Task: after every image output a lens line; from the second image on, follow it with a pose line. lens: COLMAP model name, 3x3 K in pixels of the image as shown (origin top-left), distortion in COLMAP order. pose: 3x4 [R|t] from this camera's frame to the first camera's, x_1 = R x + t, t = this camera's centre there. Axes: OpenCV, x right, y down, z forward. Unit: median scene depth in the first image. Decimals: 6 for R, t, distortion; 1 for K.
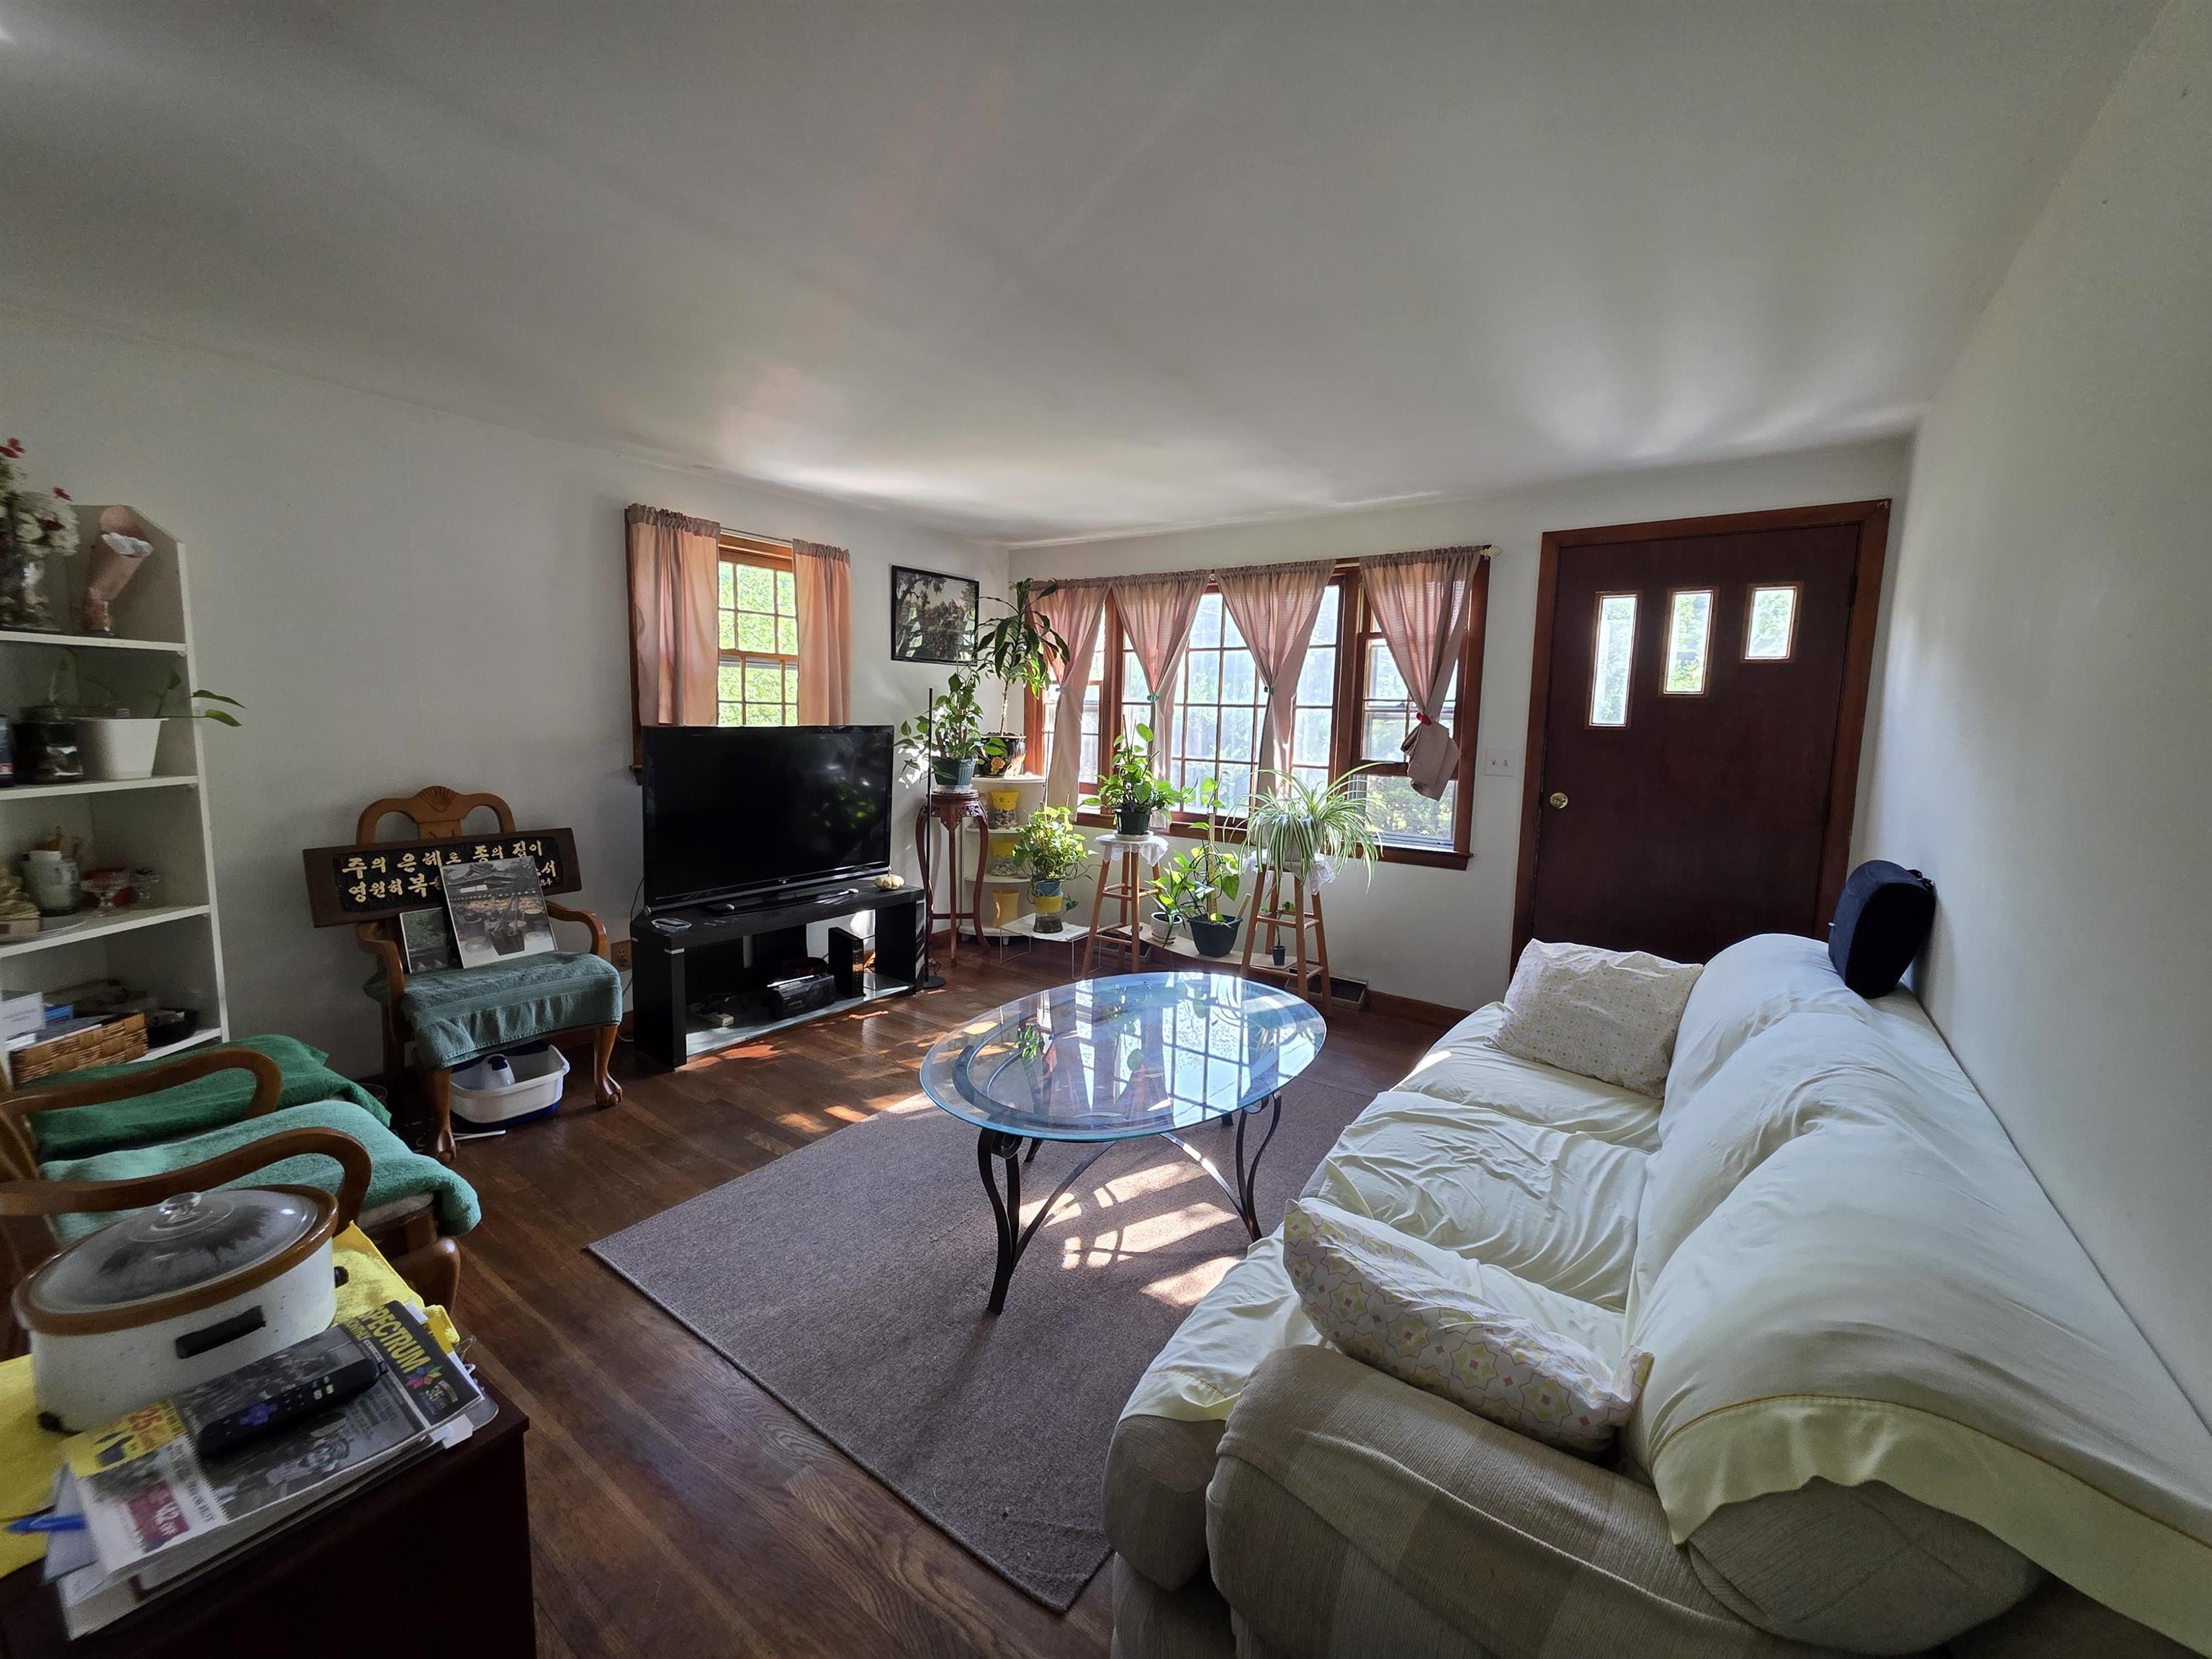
lens RADIAL K [[887.0, 0, 1102.4], [0, 887.0, 828.0], [0, 0, 1]] dist [-0.000619, -0.000526]
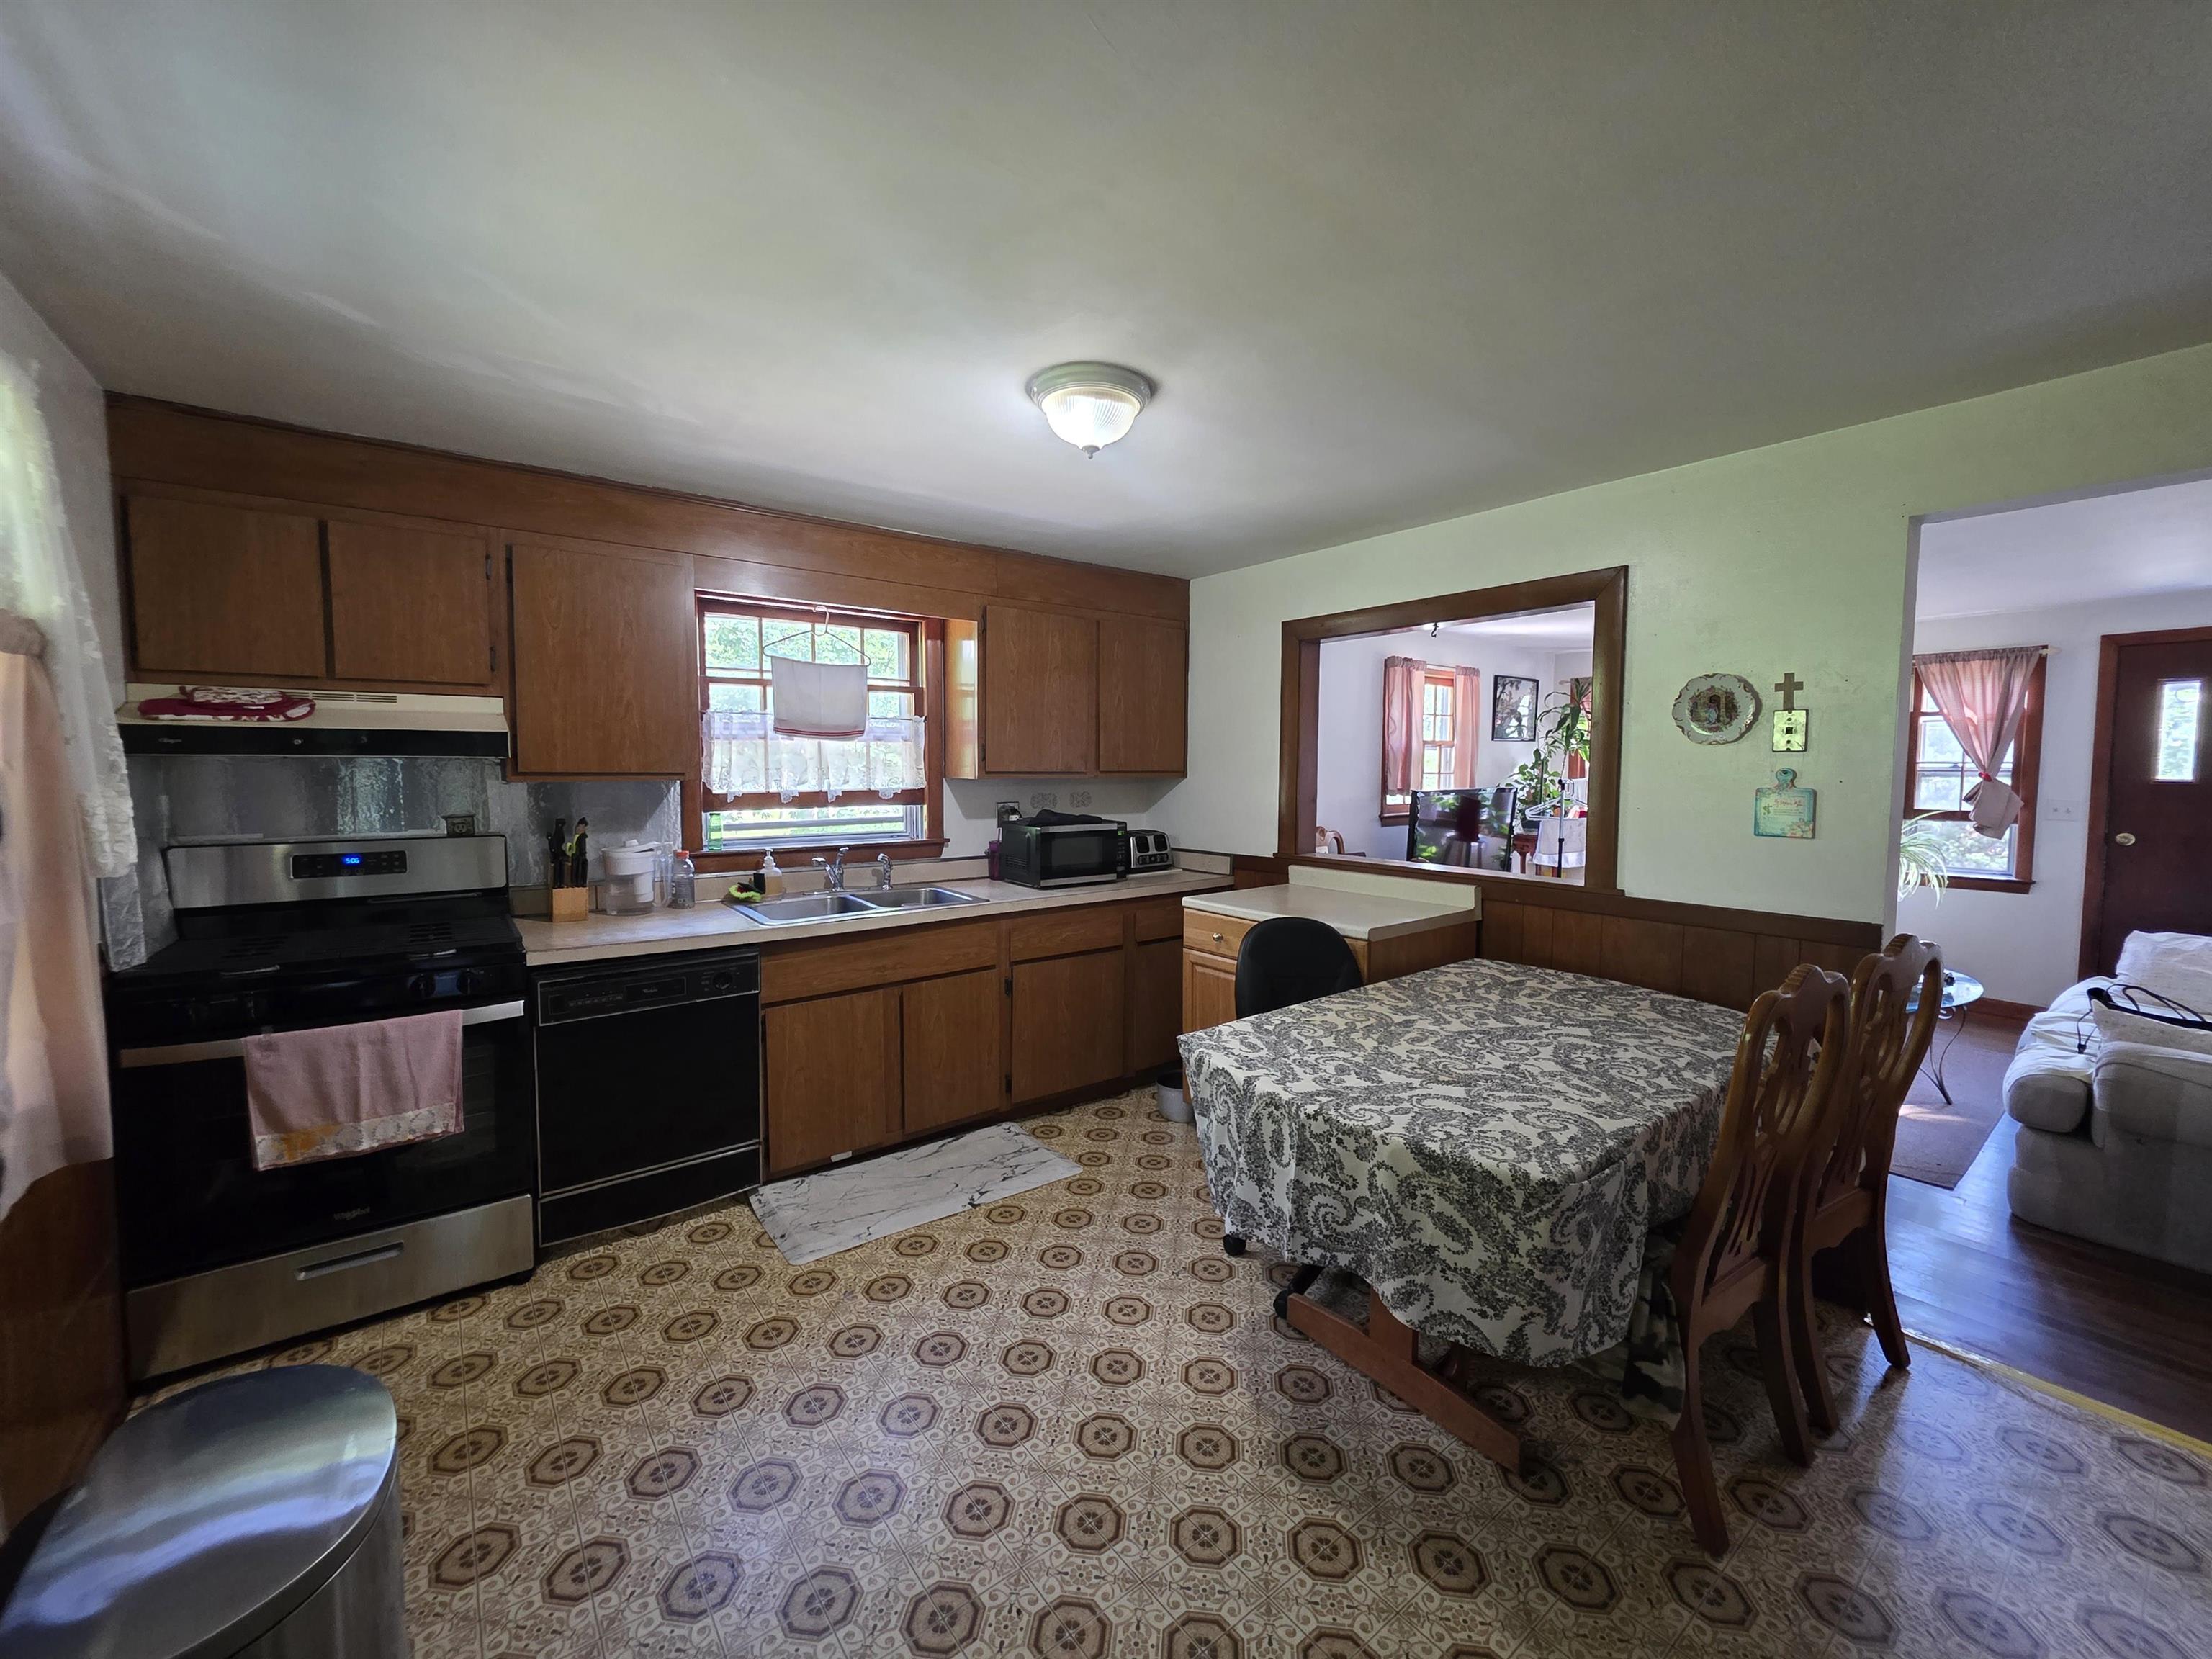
lens RADIAL K [[887.0, 0, 1109.1], [0, 887.0, 822.5], [0, 0, 1]] dist [-0.000619, -0.000526]
pose [[0.954809, -0.001242, -0.297217, -0.483116], [-0.018706, 0.997758, -0.064263, 0.052187], [0.296630, 0.066919, 0.952645, -0.624621]]
